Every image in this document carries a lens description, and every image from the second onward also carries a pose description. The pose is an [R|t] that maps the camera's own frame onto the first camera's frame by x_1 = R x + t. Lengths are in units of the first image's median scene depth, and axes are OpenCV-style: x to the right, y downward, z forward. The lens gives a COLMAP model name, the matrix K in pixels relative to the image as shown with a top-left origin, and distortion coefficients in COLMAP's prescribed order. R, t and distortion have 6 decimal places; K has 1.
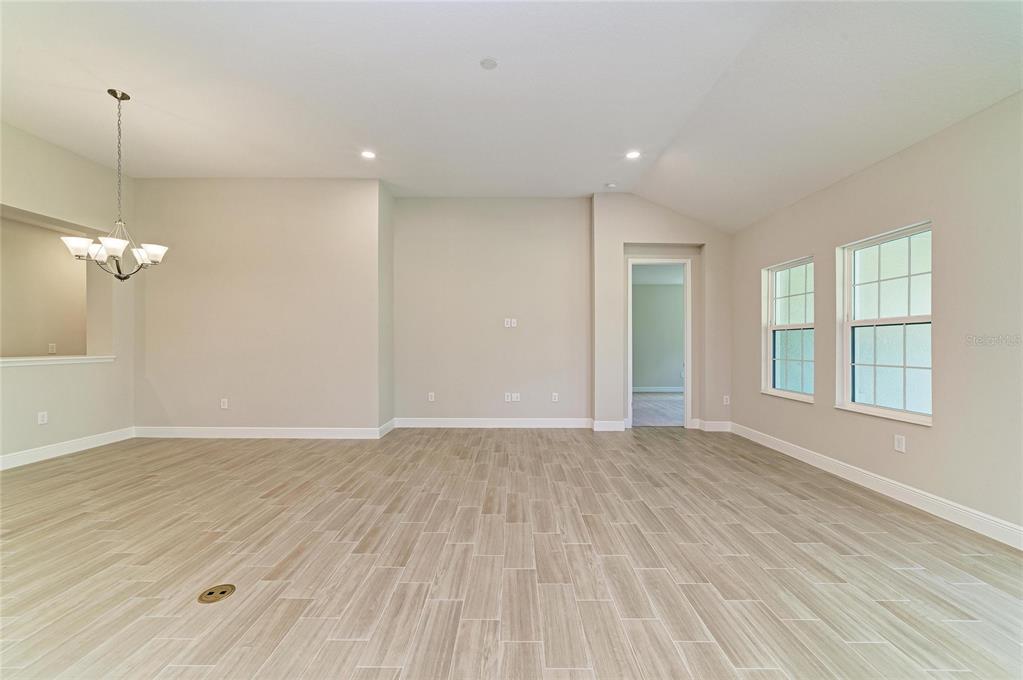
lens RADIAL K [[400.4, 0, 513.8], [0, 400.4, 344.4], [0, 0, 1]] dist [0.000028, -0.000082]
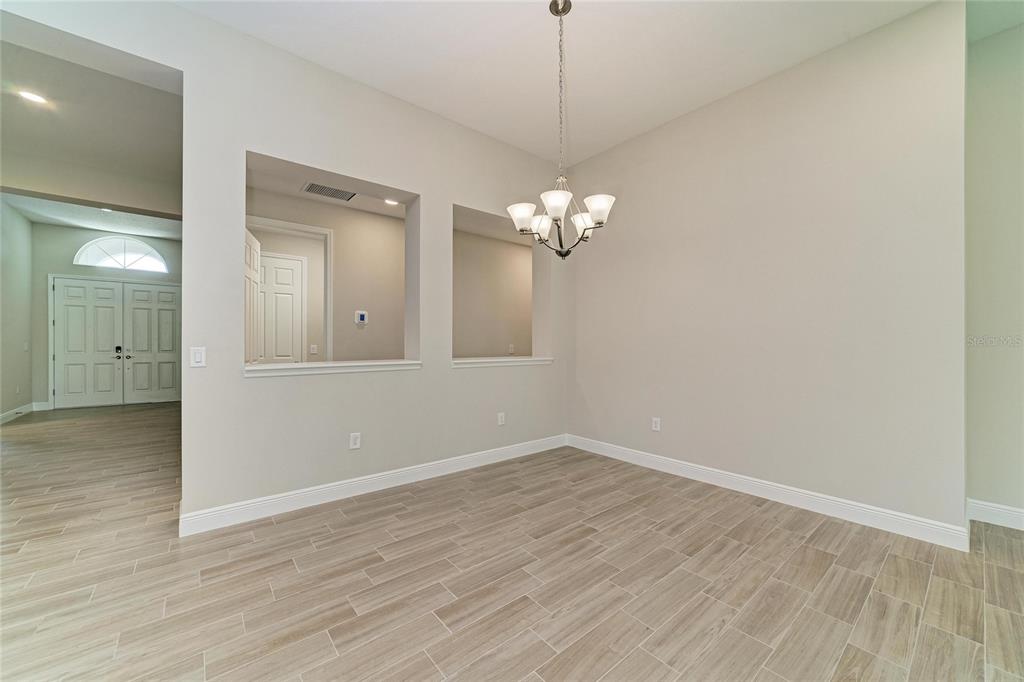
lens RADIAL K [[400.8, 0, 513.0], [0, 400.8, 344.4], [0, 0, 1]] dist [0.000028, -0.000082]
pose [[0.643011, 0.000583, -0.765857, -0.344595], [-0.002667, 0.999995, -0.001478, -0.000771], [0.765853, 0.002994, 0.643009, 0.332211]]
